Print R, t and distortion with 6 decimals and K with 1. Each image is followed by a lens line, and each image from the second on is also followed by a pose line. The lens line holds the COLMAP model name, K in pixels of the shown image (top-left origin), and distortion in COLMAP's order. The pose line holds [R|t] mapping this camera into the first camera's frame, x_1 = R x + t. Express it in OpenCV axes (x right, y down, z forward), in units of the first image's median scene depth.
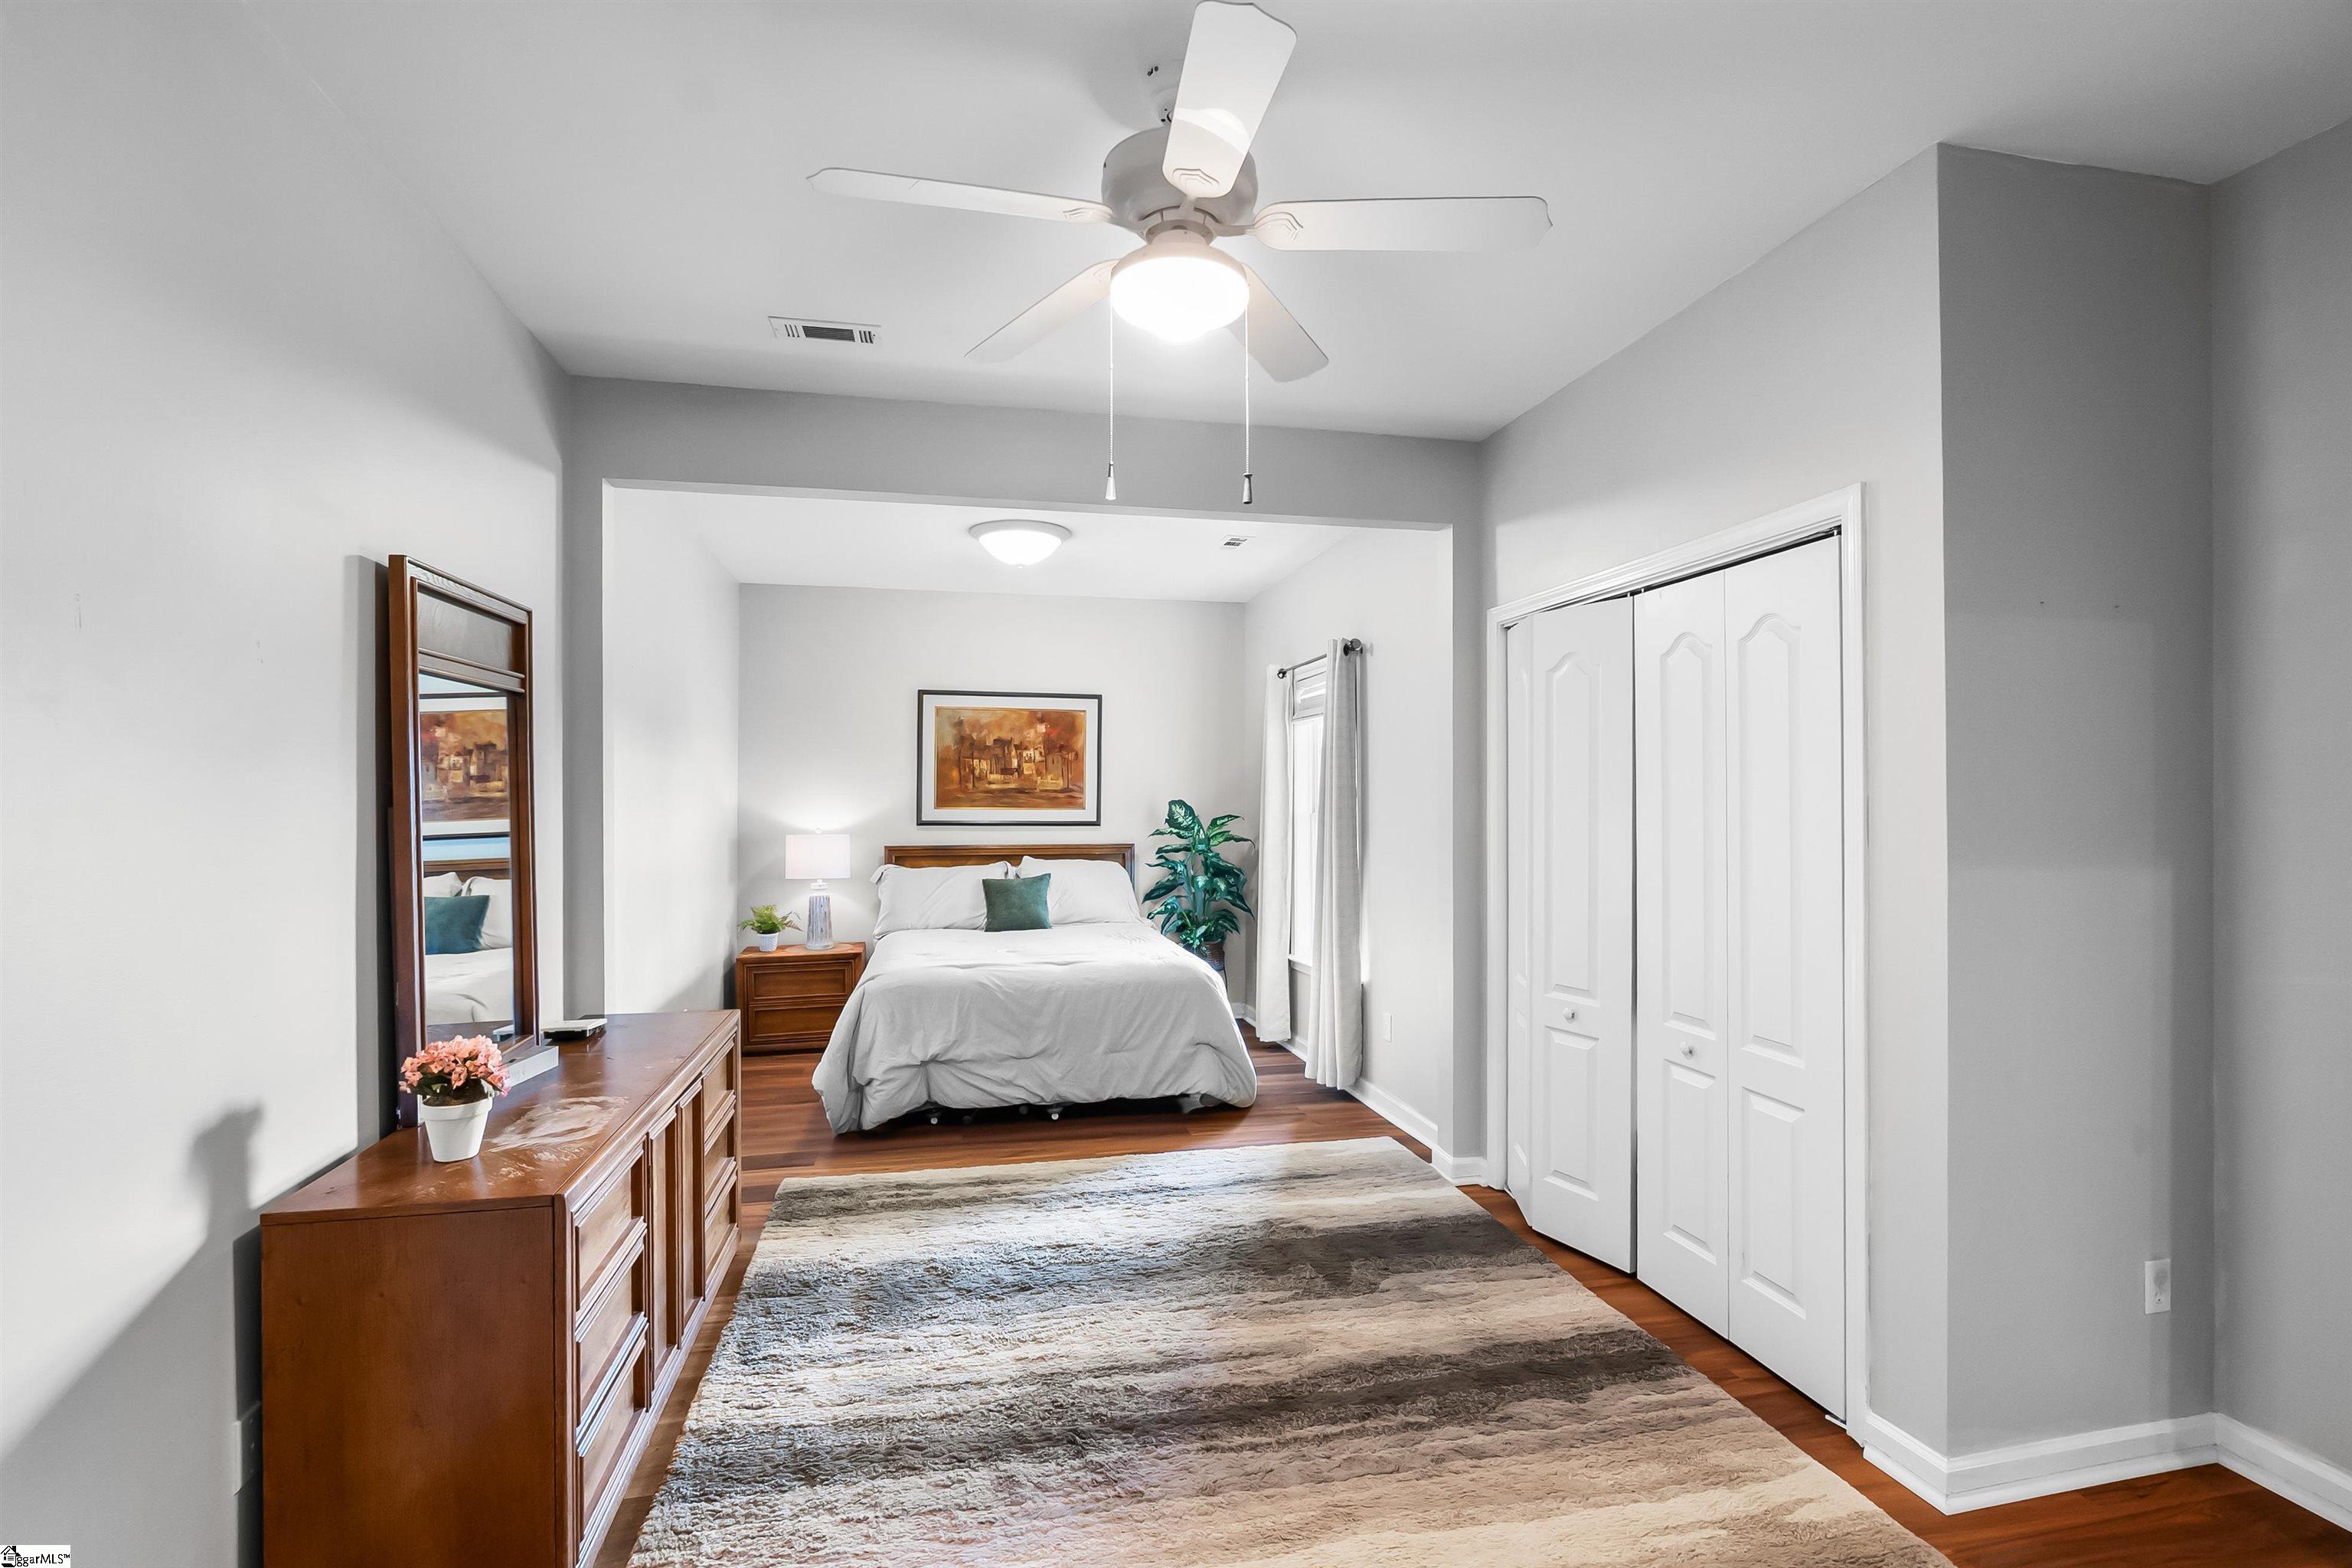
lens RADIAL K [[1072.1, 0, 1176.0], [0, 1072.1, 784.0], [0, 0, 1]] dist [-0.000774, 0.000241]
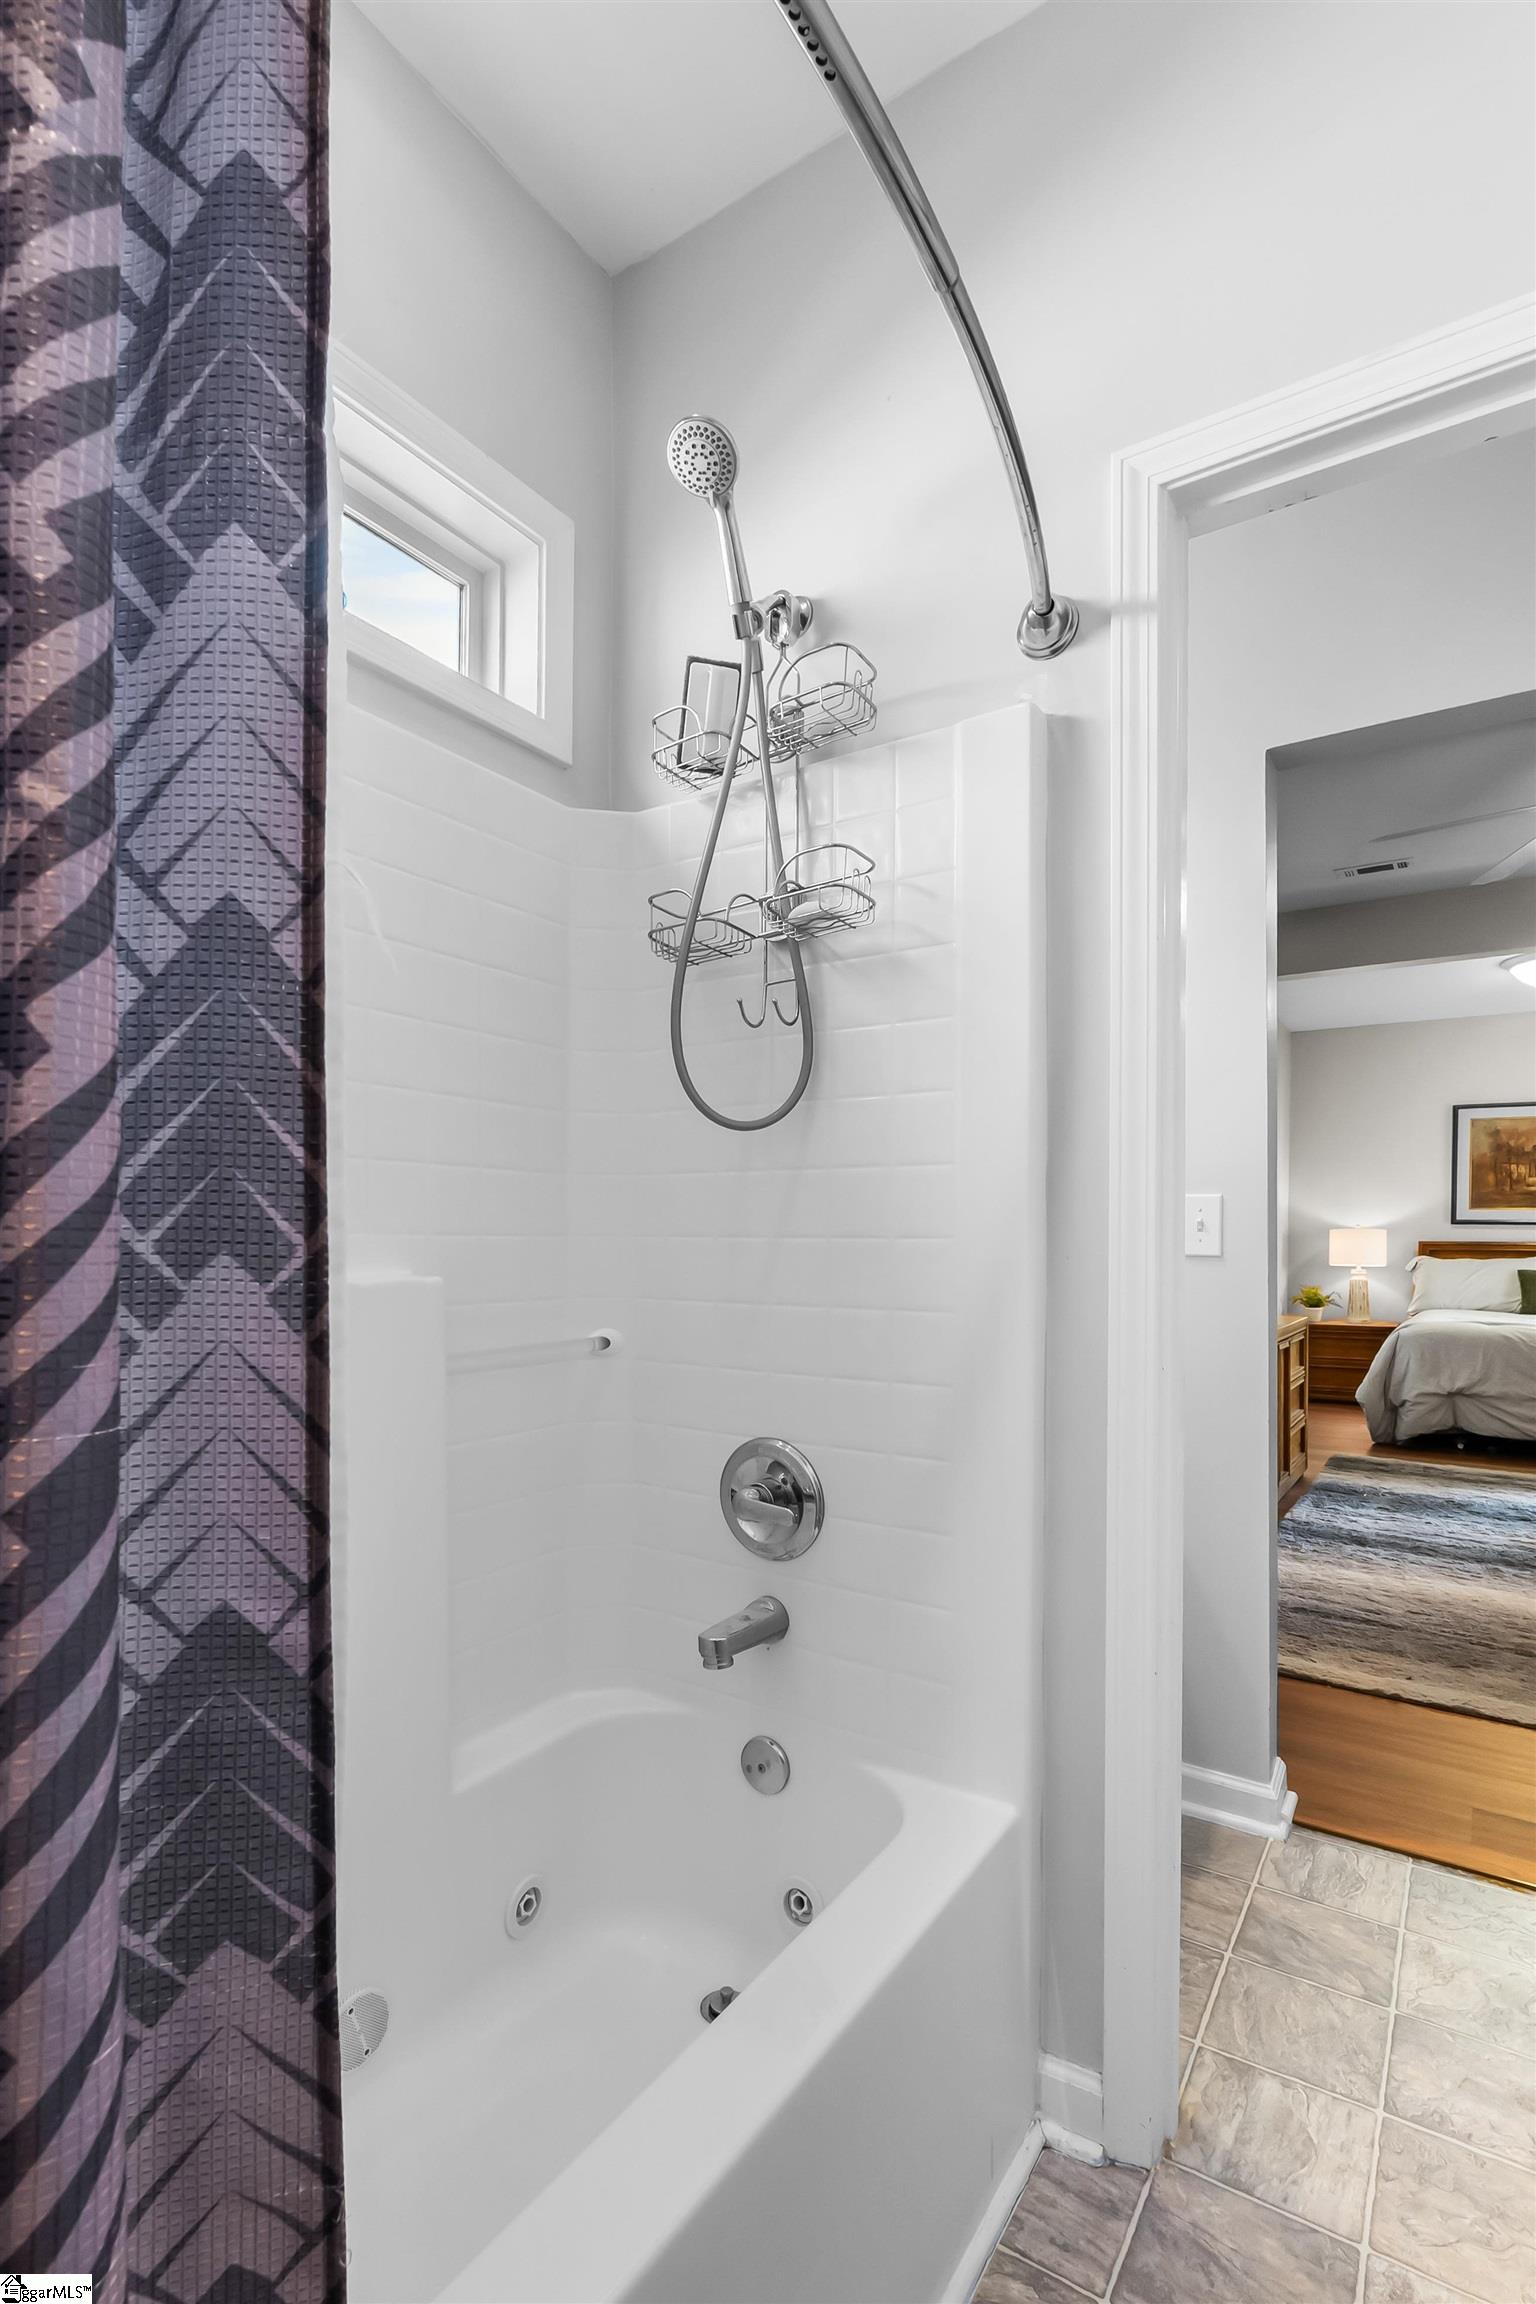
lens RADIAL K [[1073.1, 0, 760.3], [0, 1073.1, 1228.7], [0, 0, 1]] dist [-0.002314, -0.000075]
pose [[0.680839, 0.004930, -0.732417, 0.134943], [-0.005018, 0.999985, 0.002067, 0.064567], [0.732416, 0.002268, 0.680854, -0.457248]]
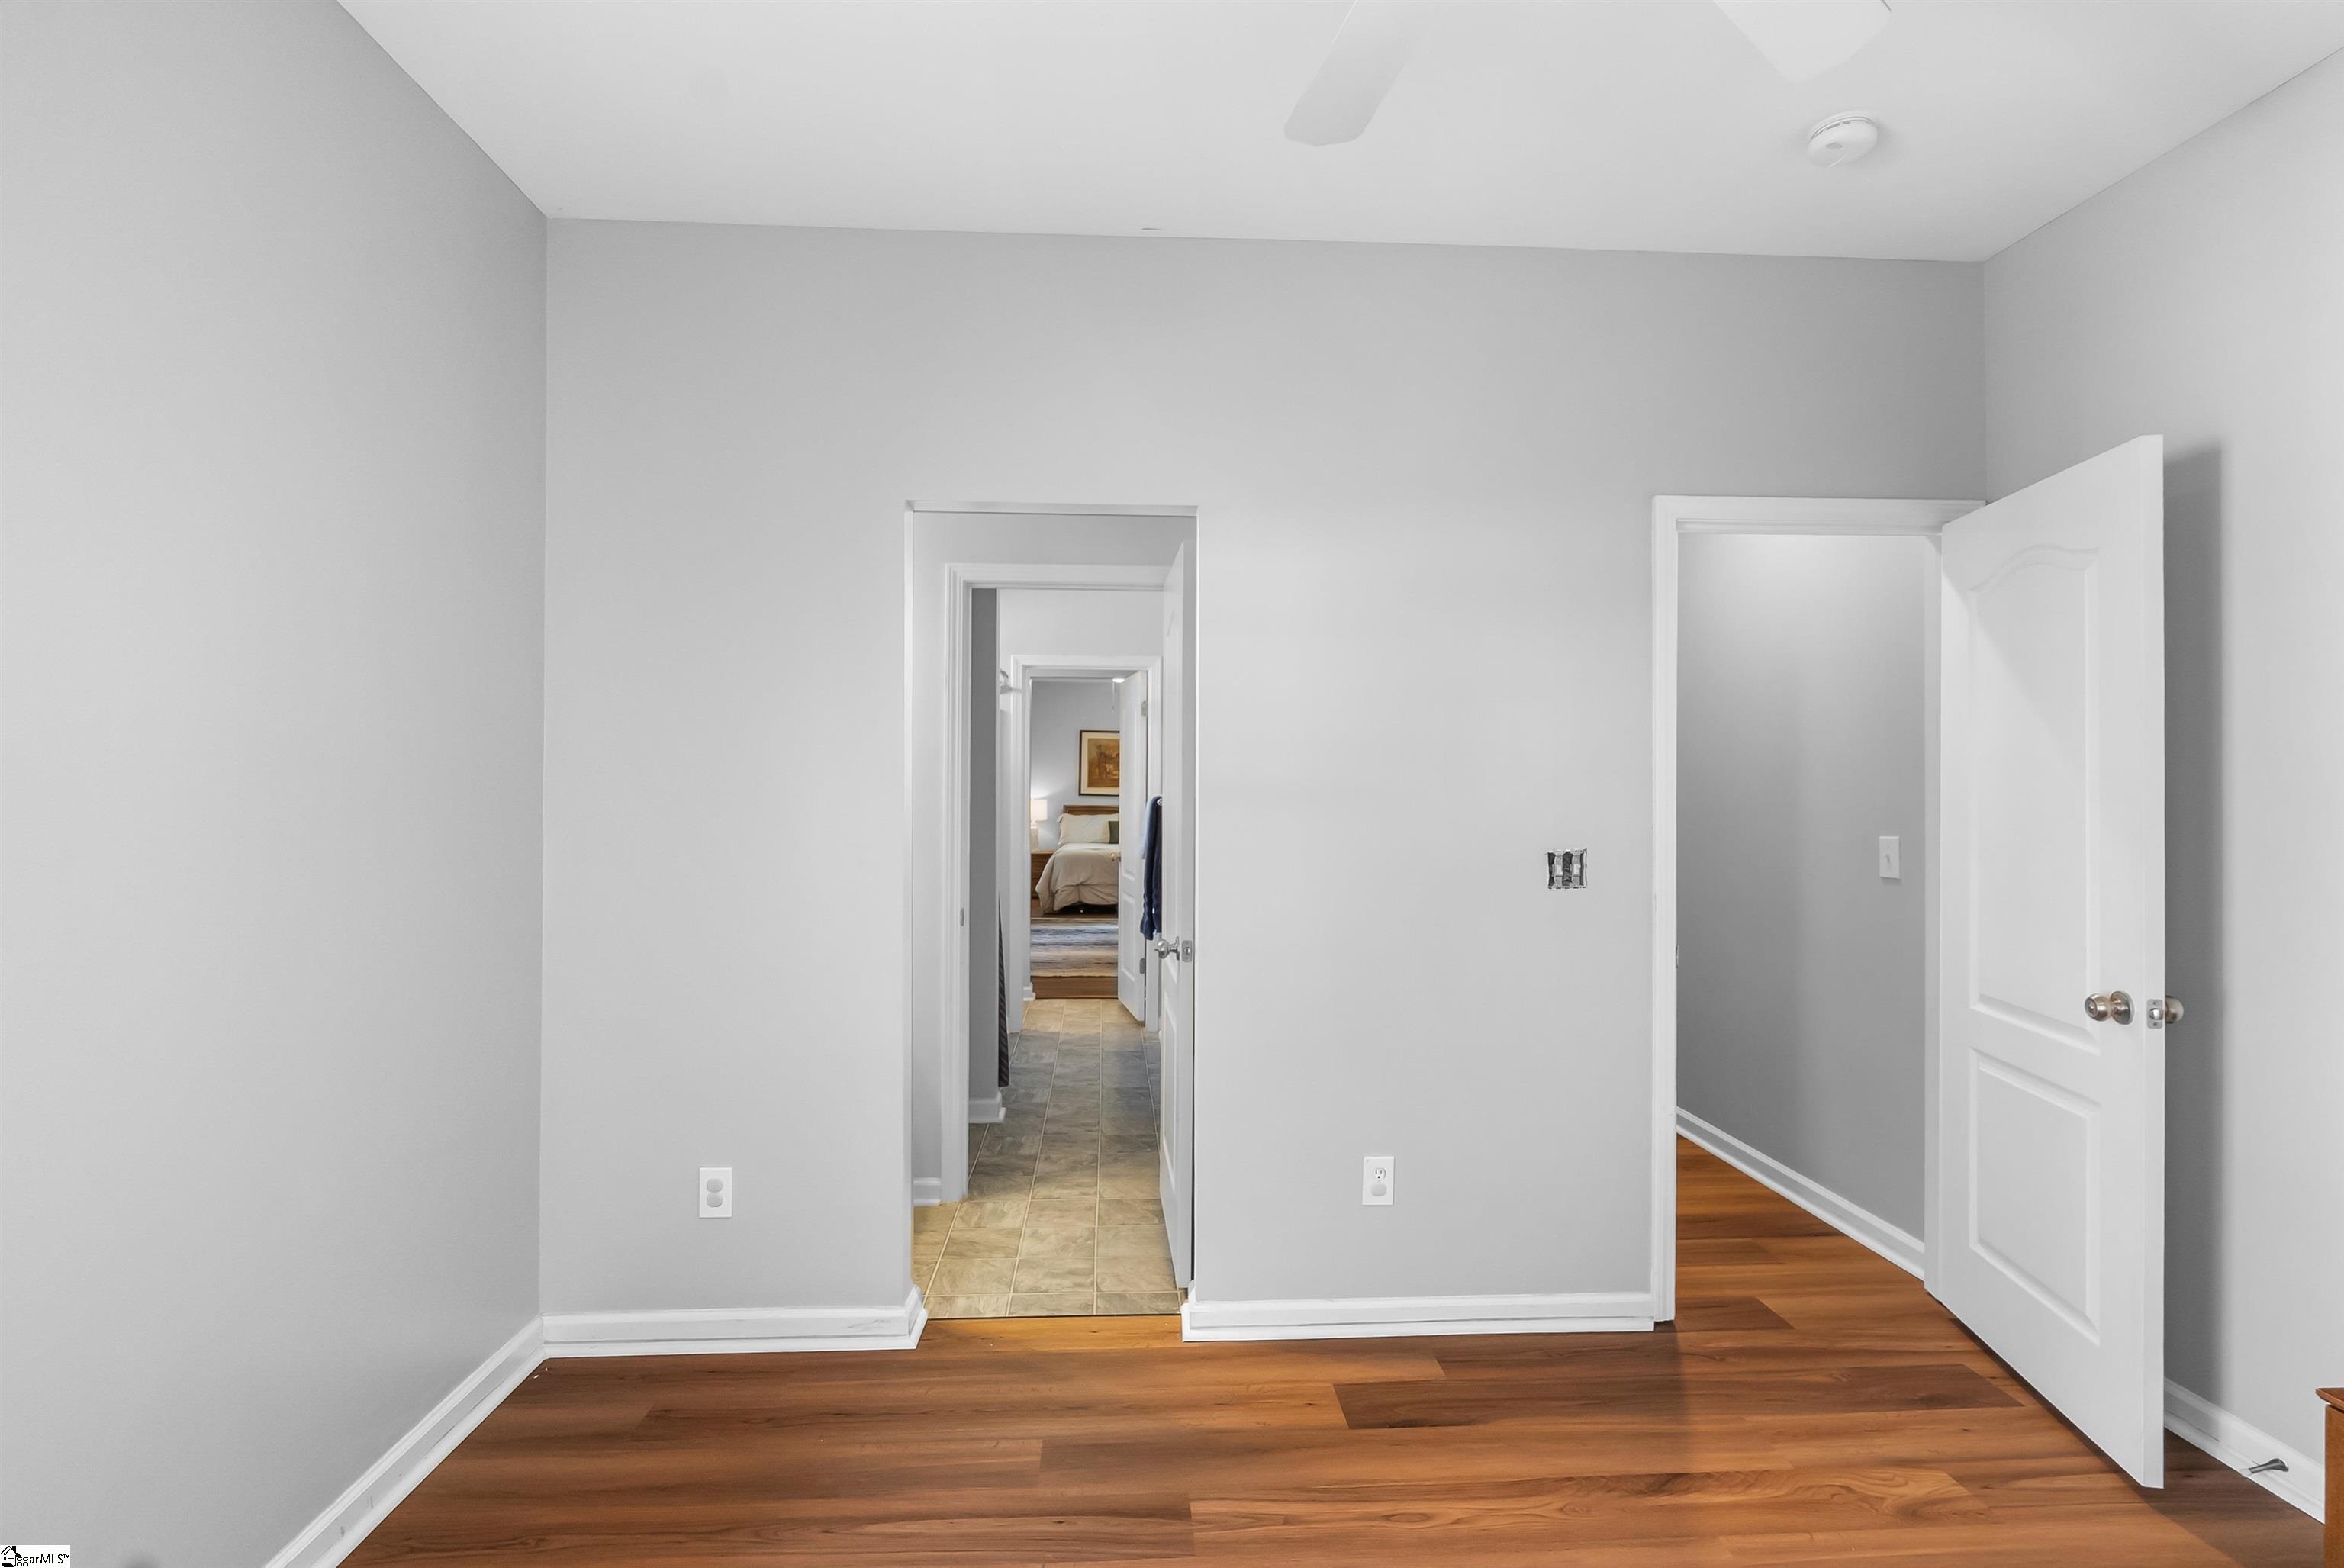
lens RADIAL K [[1087.6, 0, 1172.0], [0, 1087.6, 784.0], [0, 0, 1]] dist [-0.010342, 0.000894]
pose [[0.986088, 0.010280, -0.165905, 0.403399], [-0.009606, 0.999942, 0.004867, 0.006138], [0.165946, -0.003206, 0.986130, -1.476915]]
